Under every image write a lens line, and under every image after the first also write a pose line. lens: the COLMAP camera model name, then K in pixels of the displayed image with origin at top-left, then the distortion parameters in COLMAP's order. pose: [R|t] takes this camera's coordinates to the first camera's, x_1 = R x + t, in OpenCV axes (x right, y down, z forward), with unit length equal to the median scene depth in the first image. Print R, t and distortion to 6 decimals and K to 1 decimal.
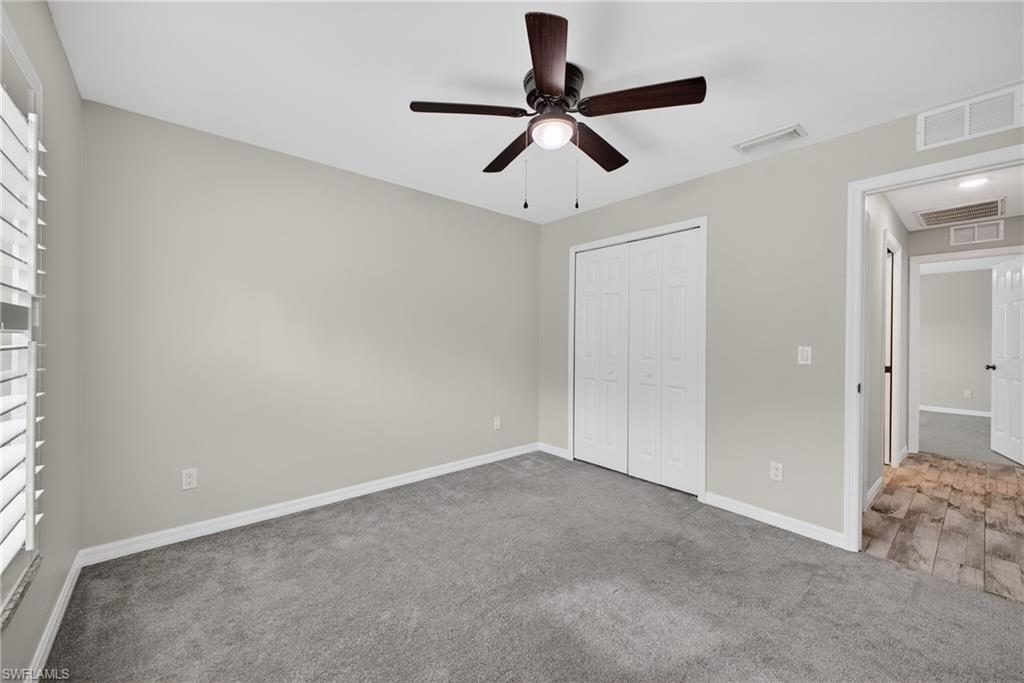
lens RADIAL K [[398.8, 0, 509.1], [0, 398.8, 346.3], [0, 0, 1]] dist [0.016342, -0.001646]
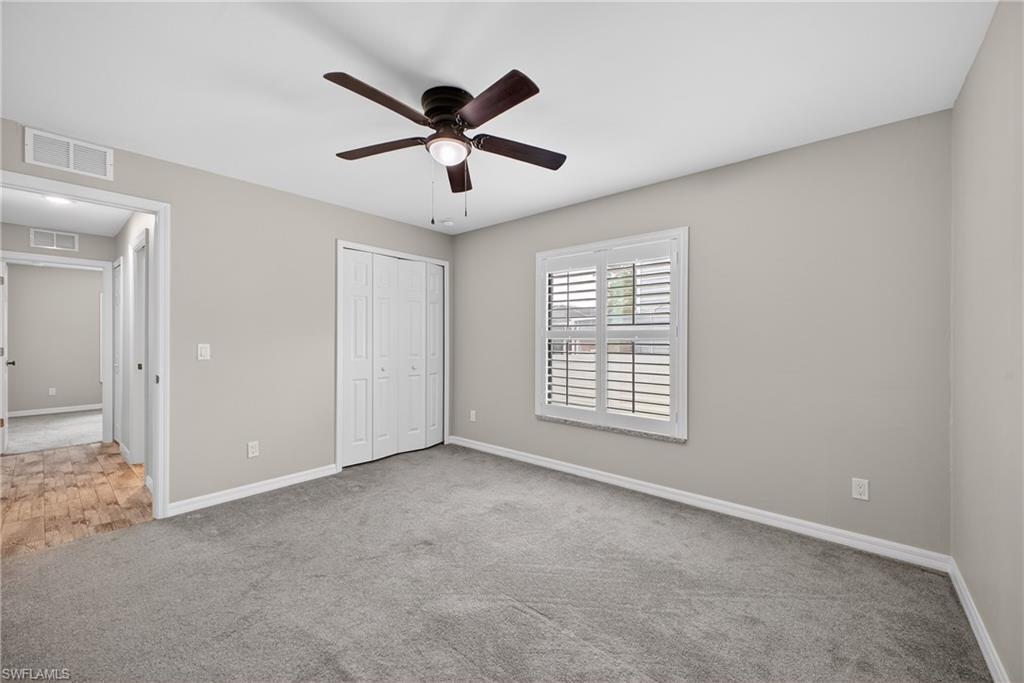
lens RADIAL K [[398.8, 0, 506.7], [0, 398.8, 336.4], [0, 0, 1]] dist [0.016342, -0.001646]
pose [[0.151855, -0.015554, -0.988280, 2.258596], [-0.016456, 0.999698, -0.018262, -0.015808], [0.988266, 0.019036, 0.151553, 1.898877]]
